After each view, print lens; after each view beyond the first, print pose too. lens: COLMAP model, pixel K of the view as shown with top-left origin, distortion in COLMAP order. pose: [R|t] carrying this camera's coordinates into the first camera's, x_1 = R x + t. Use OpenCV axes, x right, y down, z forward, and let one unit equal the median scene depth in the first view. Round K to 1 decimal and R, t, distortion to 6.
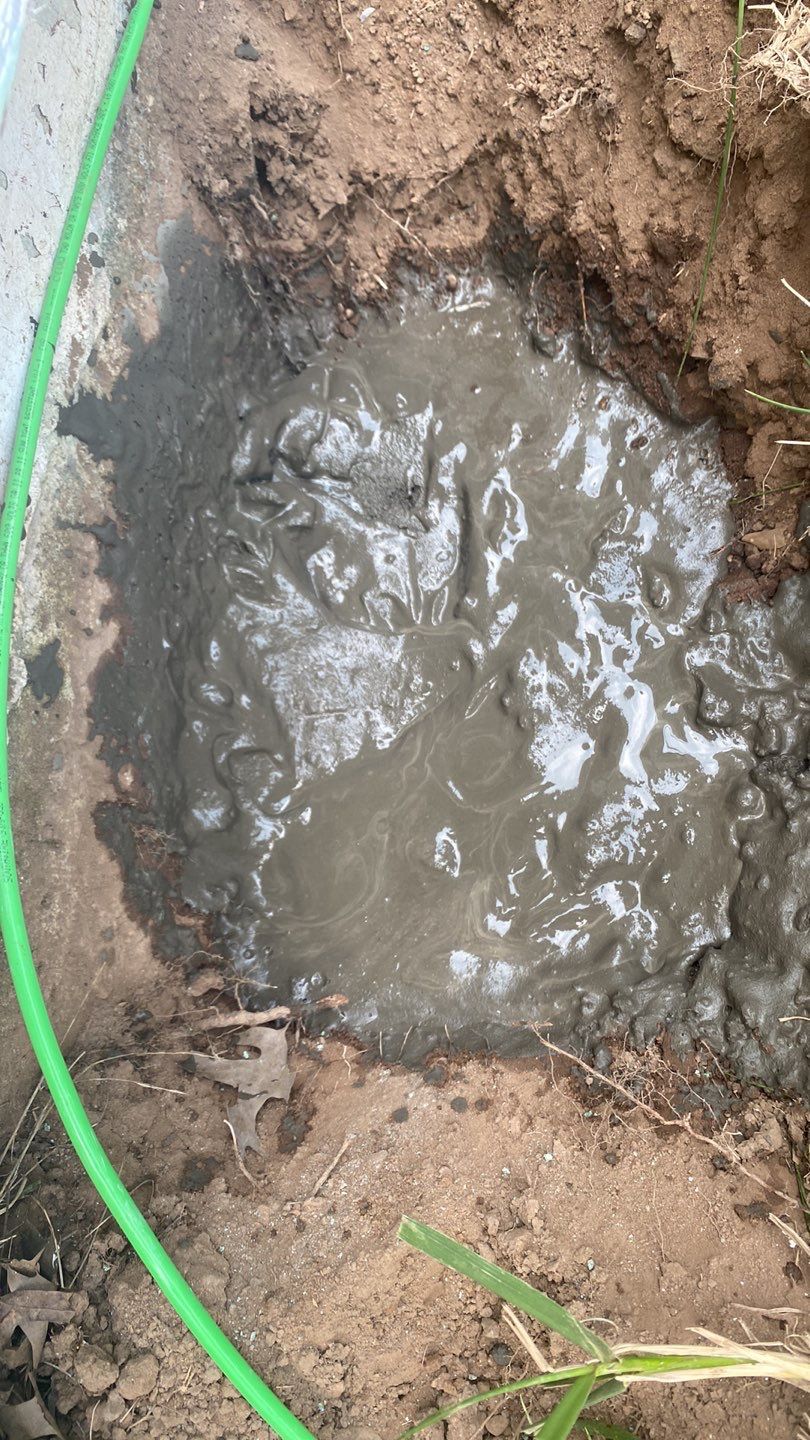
lens RADIAL K [[1225.2, 0, 457.0], [0, 1225.2, 722.0], [0, 0, 1]] dist [-0.001903, 0.053144]
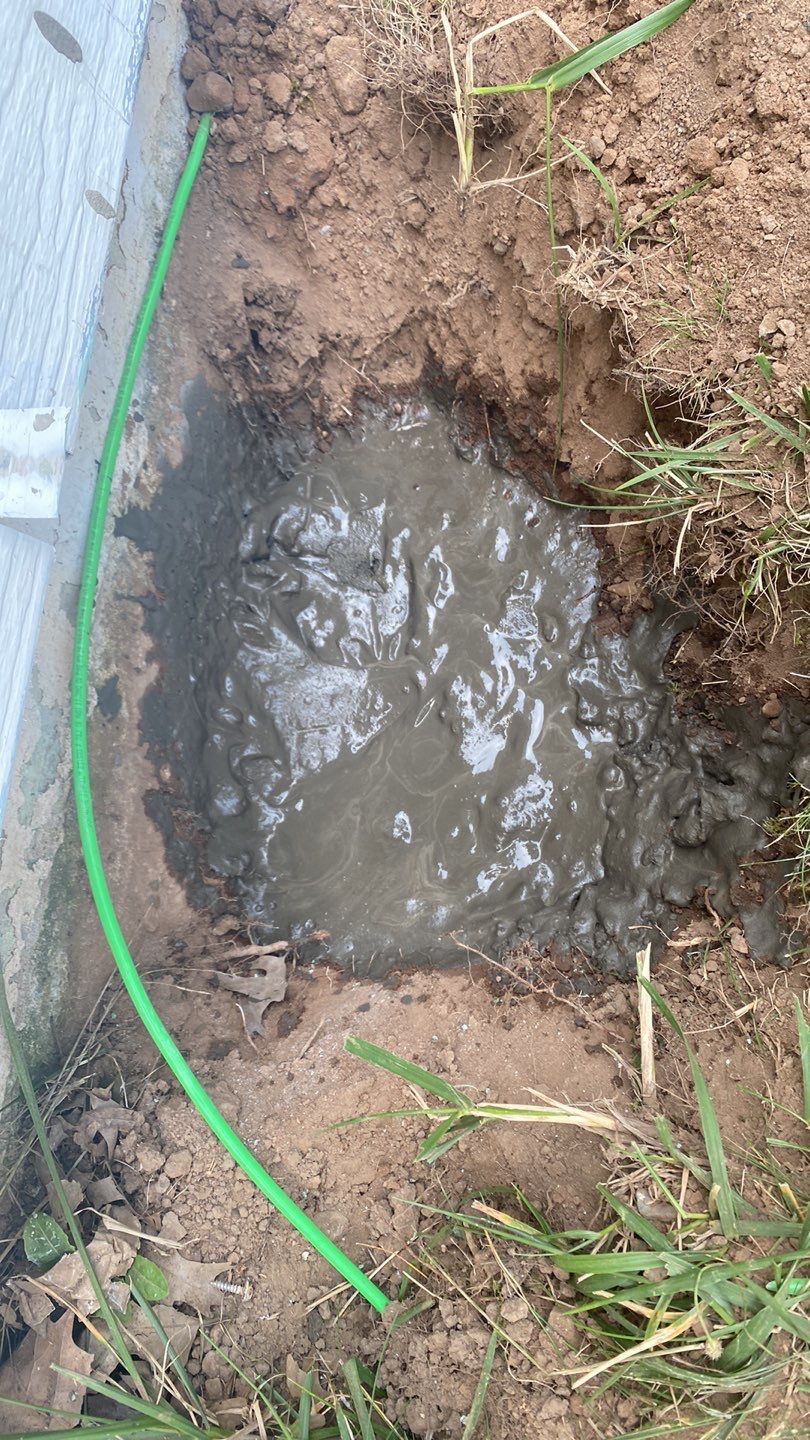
lens RADIAL K [[1027.0, 0, 403.1], [0, 1027.0, 692.1], [0, 0, 1]] dist [0.087583, -0.132041]
pose [[0.998631, -0.034086, -0.039672, 0.049778], [0.031748, 0.997802, -0.058160, 0.028011], [0.041567, 0.056820, 0.997519, -0.168200]]
